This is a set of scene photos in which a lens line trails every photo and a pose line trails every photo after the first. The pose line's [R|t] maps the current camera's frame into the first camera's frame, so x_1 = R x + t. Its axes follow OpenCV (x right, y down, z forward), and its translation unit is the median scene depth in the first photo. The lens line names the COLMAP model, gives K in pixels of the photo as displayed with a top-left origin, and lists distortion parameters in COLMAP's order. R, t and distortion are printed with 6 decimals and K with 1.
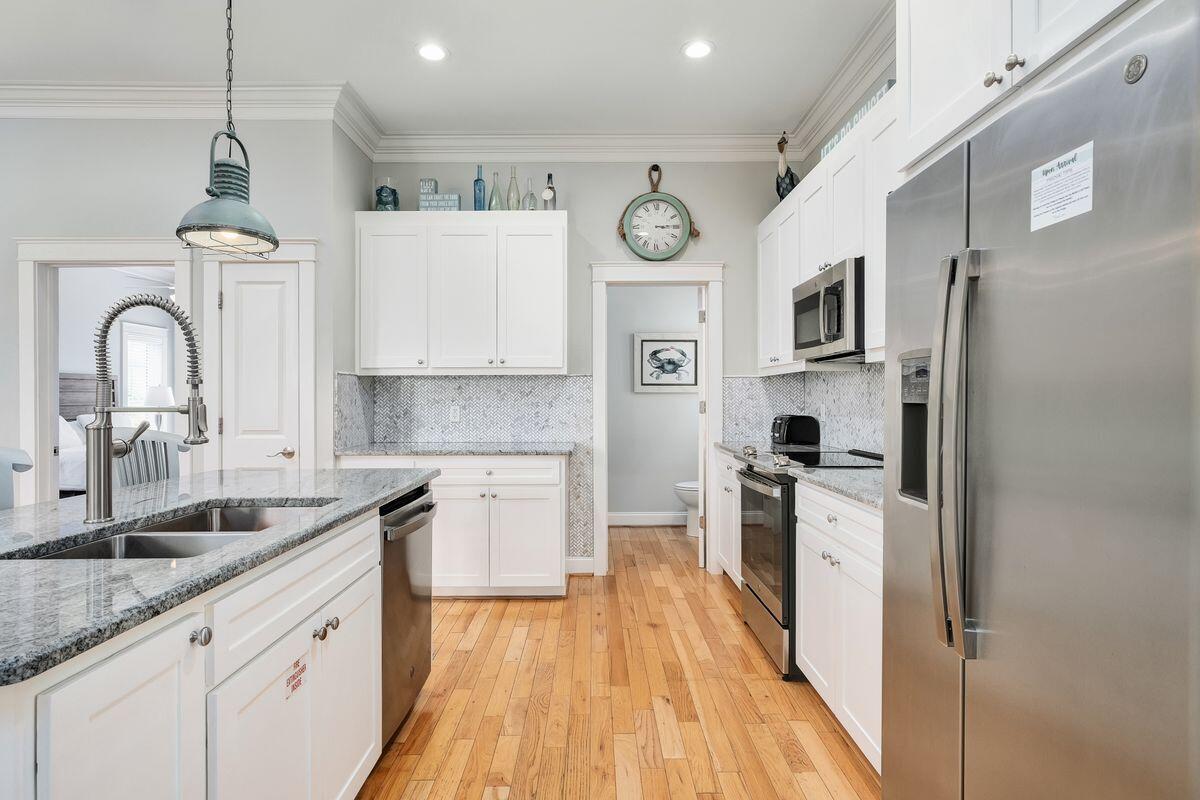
lens RADIAL K [[629.0, 0, 596.4], [0, 629.0, 396.8], [0, 0, 1]] dist [-0.003858, -0.000027]
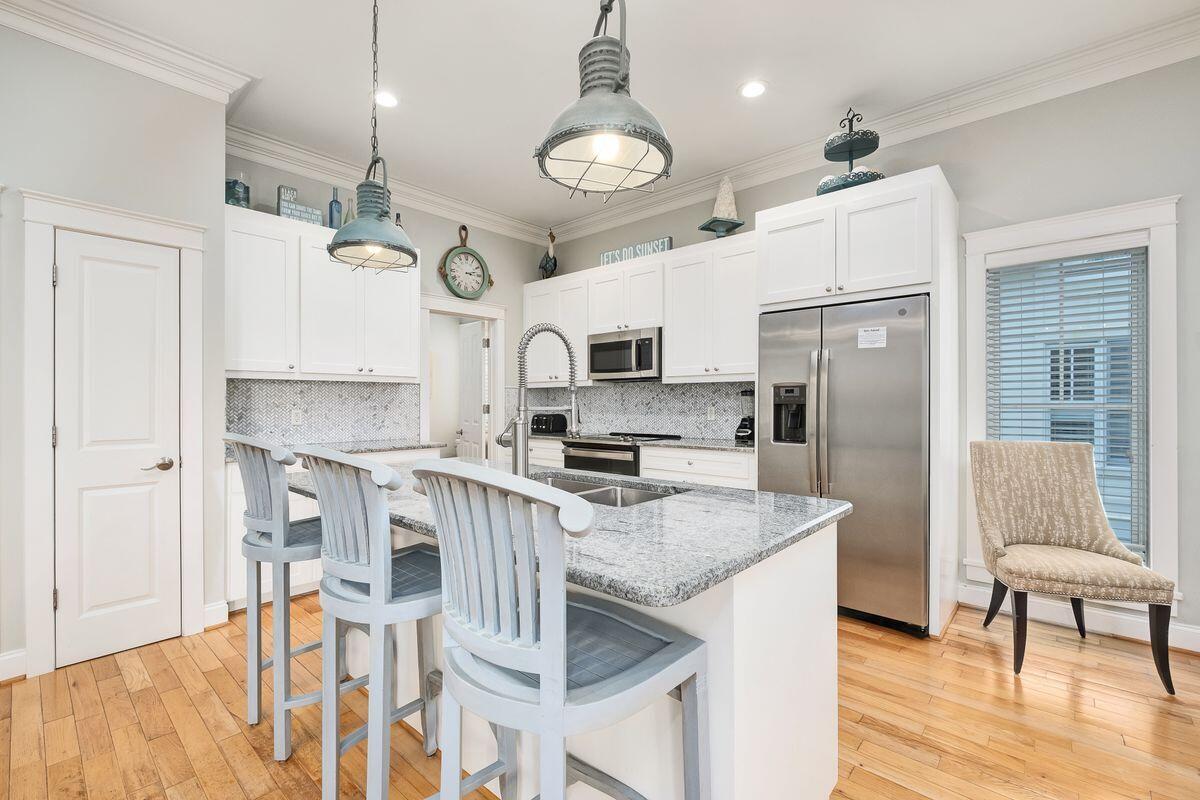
lens RADIAL K [[522.7, 0, 596.6], [0, 522.7, 404.4], [0, 0, 1]] dist [-0.003122, -0.000133]
pose [[0.673888, -0.000378, 0.738834, -0.544479], [-0.002482, 0.999993, 0.002775, 0.002314], [-0.738830, -0.003704, 0.673882, 0.056817]]
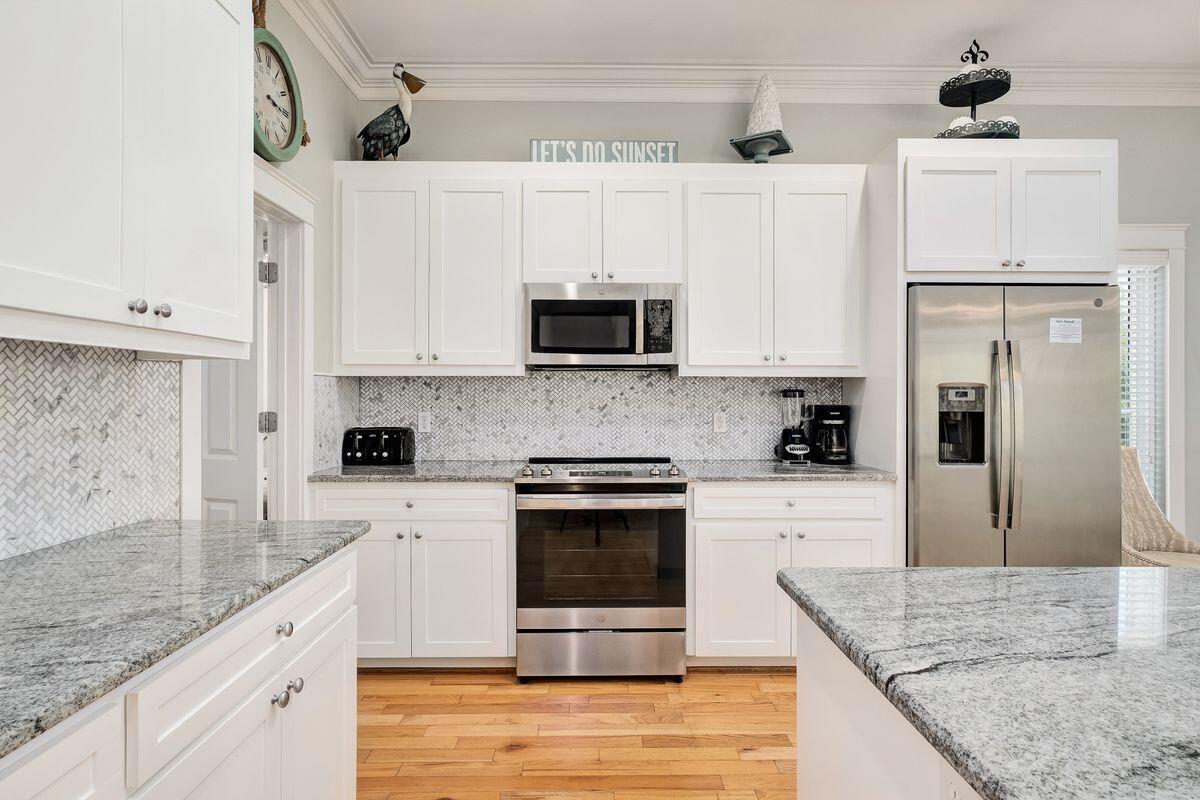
lens RADIAL K [[629.0, 0, 596.4], [0, 629.0, 396.8], [0, 0, 1]] dist [-0.003858, -0.000027]
pose [[-0.003557, -0.002095, 0.999991, -0.464674], [-0.005310, 0.999984, 0.002076, -0.011563], [-0.999980, -0.005303, -0.003568, 0.729405]]
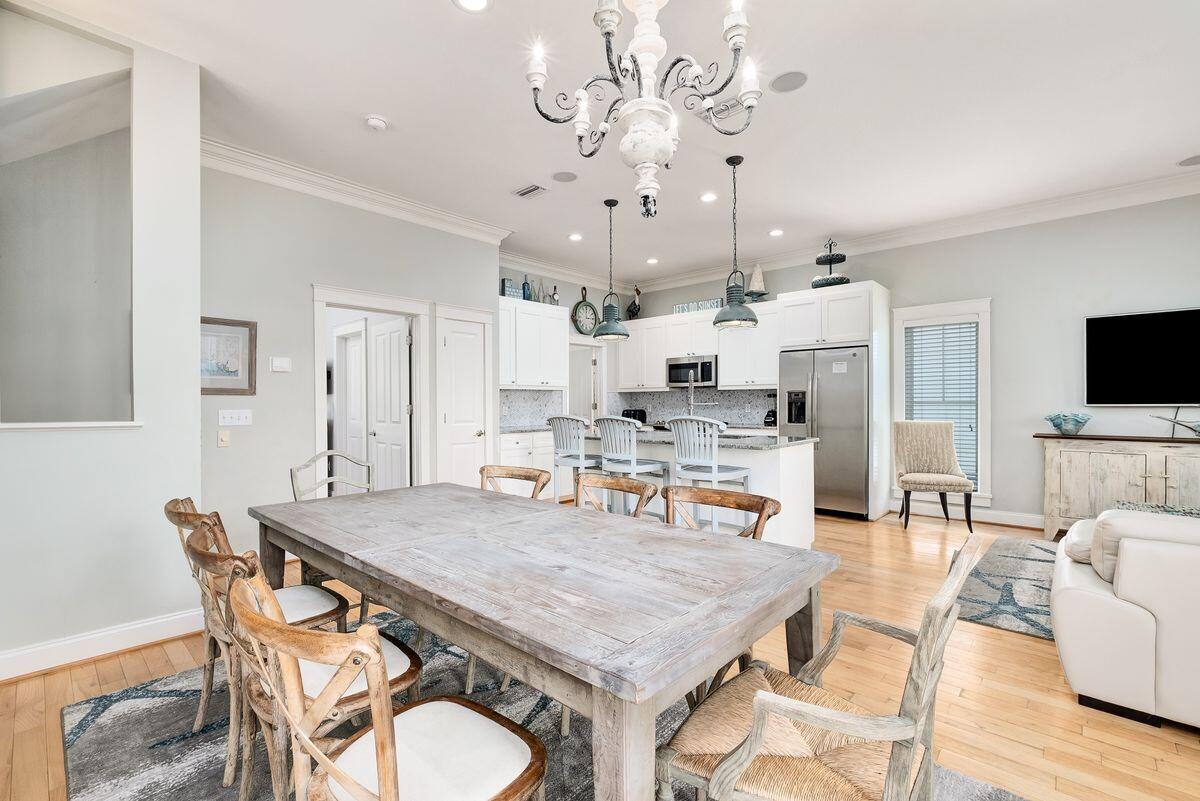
lens RADIAL K [[522.7, 0, 596.6], [0, 522.7, 404.9], [0, 0, 1]] dist [-0.003122, -0.000133]
pose [[0.681273, -0.003898, 0.732019, -1.153523], [0.000471, 0.999988, 0.004886, 0.003355], [-0.732029, -0.002984, 0.681267, -0.187146]]
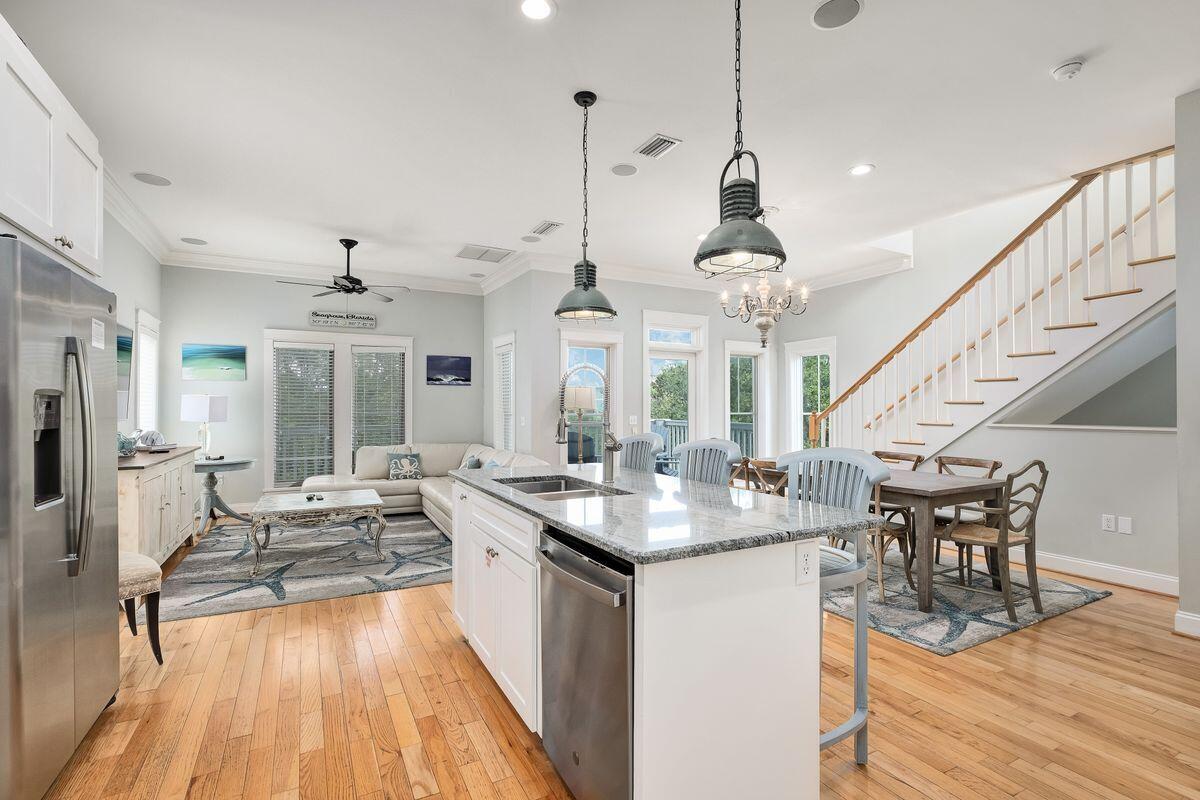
lens RADIAL K [[558.5, 0, 600.0], [0, 558.5, 400.0], [0, 0, 1]] dist [-0.001661, -0.000155]
pose [[-0.882375, -0.005205, -0.470518, 0.010976], [0.002677, 0.999867, -0.016081, -0.009563], [0.470539, -0.015449, -0.882244, 0.914822]]
